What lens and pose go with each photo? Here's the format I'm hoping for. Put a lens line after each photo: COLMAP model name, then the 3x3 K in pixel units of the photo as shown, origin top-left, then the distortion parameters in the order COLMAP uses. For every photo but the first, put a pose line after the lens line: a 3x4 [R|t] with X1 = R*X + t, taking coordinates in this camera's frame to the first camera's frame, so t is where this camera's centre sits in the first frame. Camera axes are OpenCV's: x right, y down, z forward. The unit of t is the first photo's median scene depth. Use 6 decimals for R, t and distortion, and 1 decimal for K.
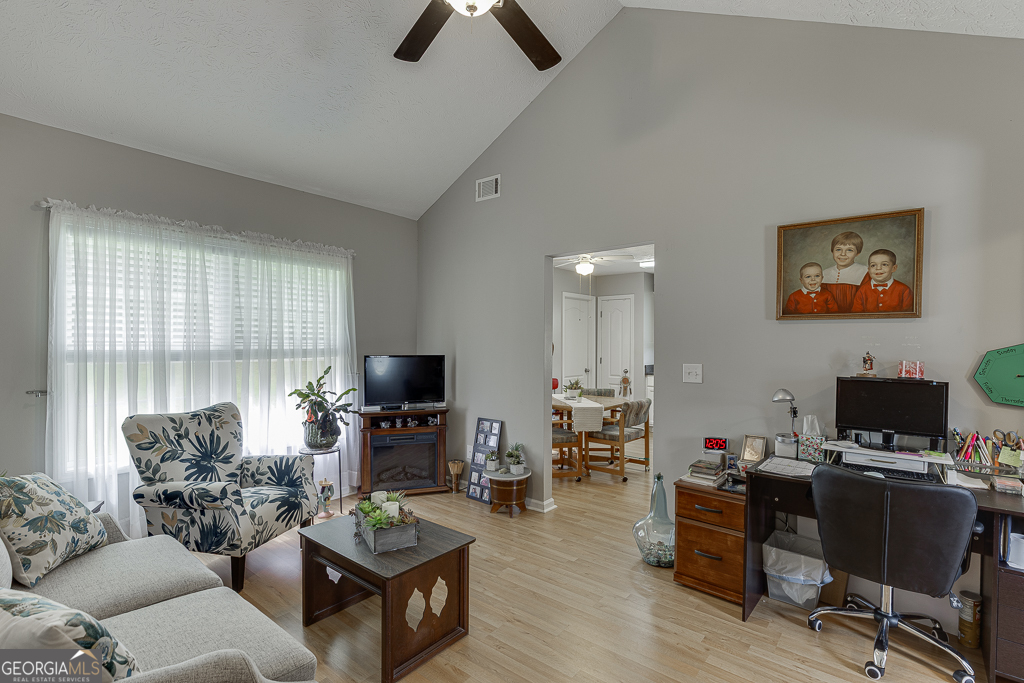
lens RADIAL K [[478.7, 0, 520.8], [0, 478.7, 345.6], [0, 0, 1]] dist [-0.001280, -0.001434]
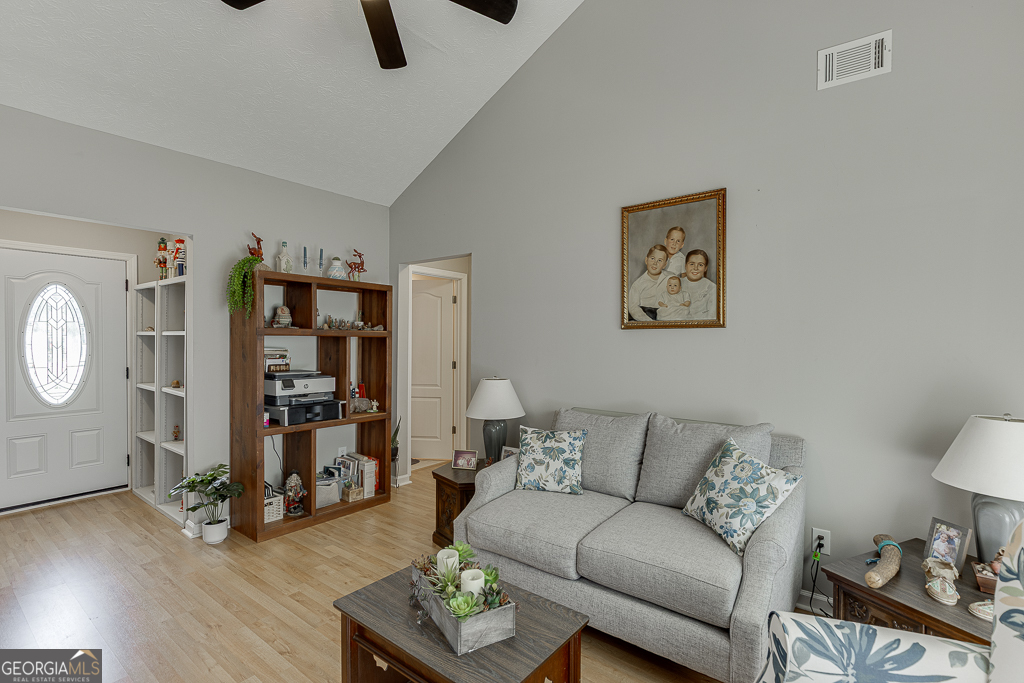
lens RADIAL K [[478.7, 0, 520.8], [0, 478.7, 347.6], [0, 0, 1]] dist [-0.001280, -0.001434]
pose [[-0.999602, -0.012212, -0.025417, -0.259897], [-0.012971, 0.999469, 0.029904, -0.013908], [0.025039, 0.030222, -0.999230, 1.254559]]
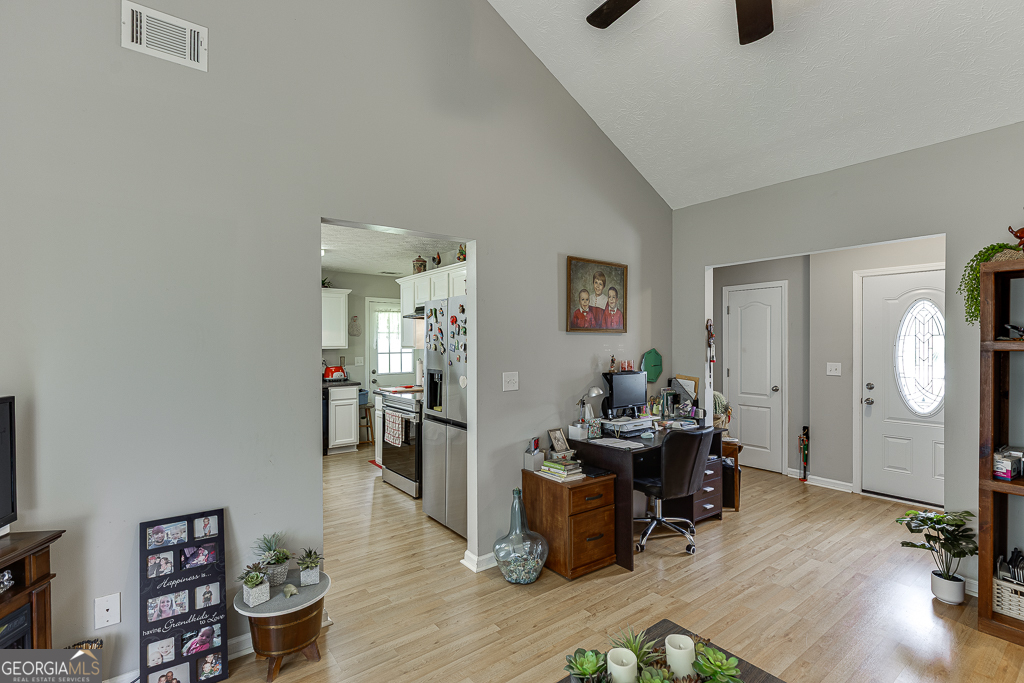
lens RADIAL K [[478.7, 0, 521.2], [0, 478.7, 345.9], [0, 0, 1]] dist [-0.001280, -0.001434]
pose [[0.228368, -0.013187, 0.973485, -0.631183], [0.013020, 0.999860, 0.010490, -0.028050], [-0.973488, 0.010279, 0.228508, 0.755381]]
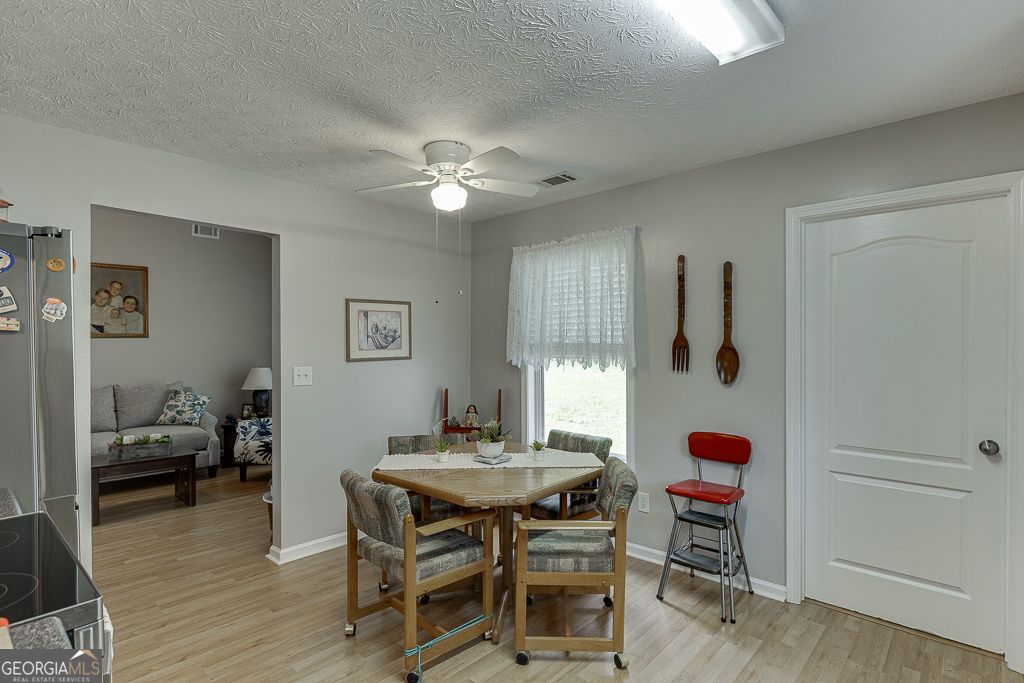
lens RADIAL K [[514.2, 0, 520.3], [0, 514.2, 346.4], [0, 0, 1]] dist [-0.004810, -0.001708]
pose [[-0.061463, 0.000230, -0.998109, 1.102054], [-0.009220, 0.999957, 0.000798, -0.011194], [0.998067, 0.009251, -0.061458, 1.839210]]
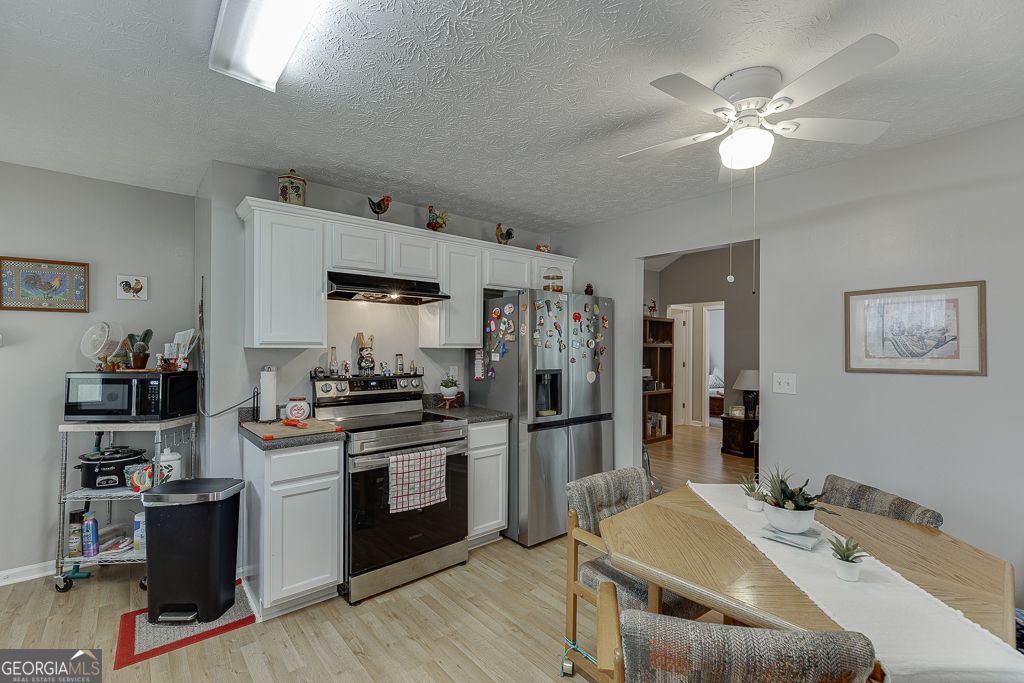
lens RADIAL K [[457.3, 0, 518.5], [0, 457.3, 344.1], [0, 0, 1]] dist [0.006662, -0.002127]
pose [[-0.983153, -0.011267, 0.182436, 0.398013], [-0.010218, 0.999925, 0.006686, -0.020866], [-0.182498, 0.004709, -0.983195, 2.290092]]
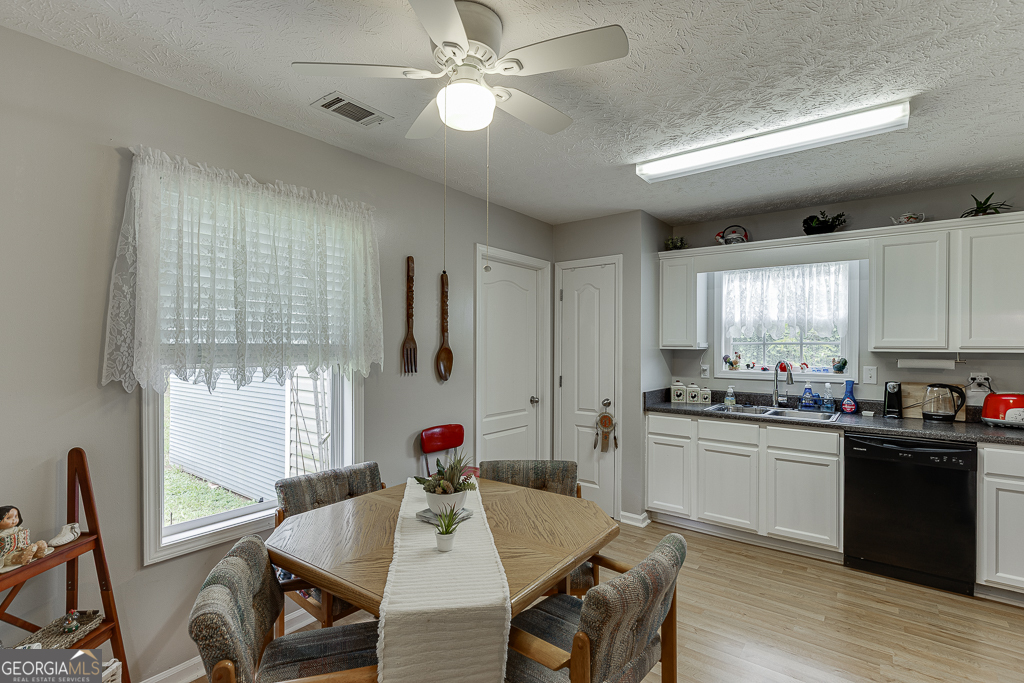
lens RADIAL K [[478.7, 0, 519.7], [0, 478.7, 345.2], [0, 0, 1]] dist [-0.001280, -0.001434]
pose [[0.999635, 0.001295, 0.026980, 0.264922], [-0.001045, 0.999956, -0.009274, -0.010278], [-0.026991, 0.009243, 0.999593, 1.151936]]
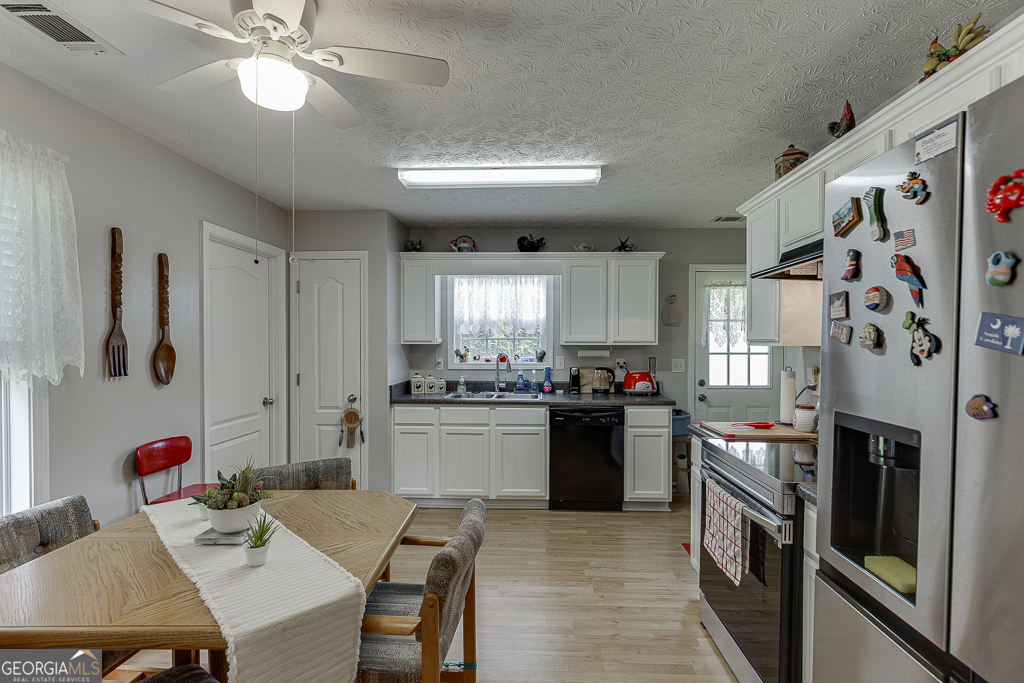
lens RADIAL K [[478.7, 0, 519.2], [0, 478.7, 344.6], [0, 0, 1]] dist [-0.001280, -0.001434]
pose [[0.801757, -0.006534, 0.597615, 0.132369], [0.007148, 0.999974, 0.001344, -0.010440], [-0.597608, 0.003194, 0.801782, 1.138168]]
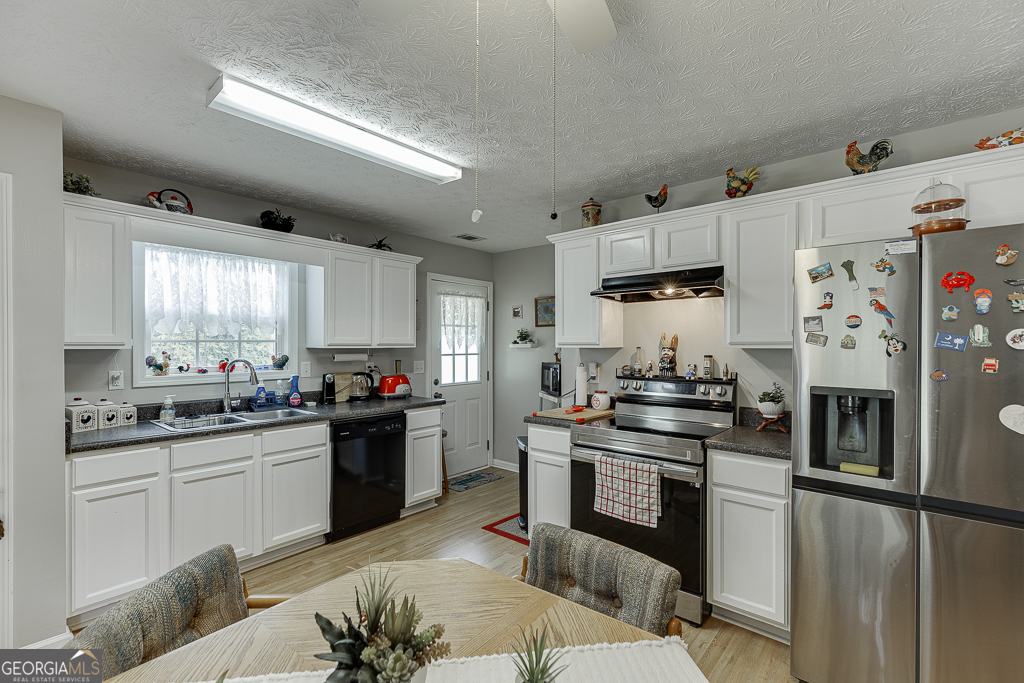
lens RADIAL K [[457.3, 0, 521.3], [0, 457.3, 345.6], [0, 0, 1]] dist [0.006662, -0.002127]
pose [[0.024164, -0.007736, 0.999678, -0.057881], [0.008908, 0.999932, 0.007522, -0.017722], [-0.999668, 0.008723, 0.024232, 1.647422]]
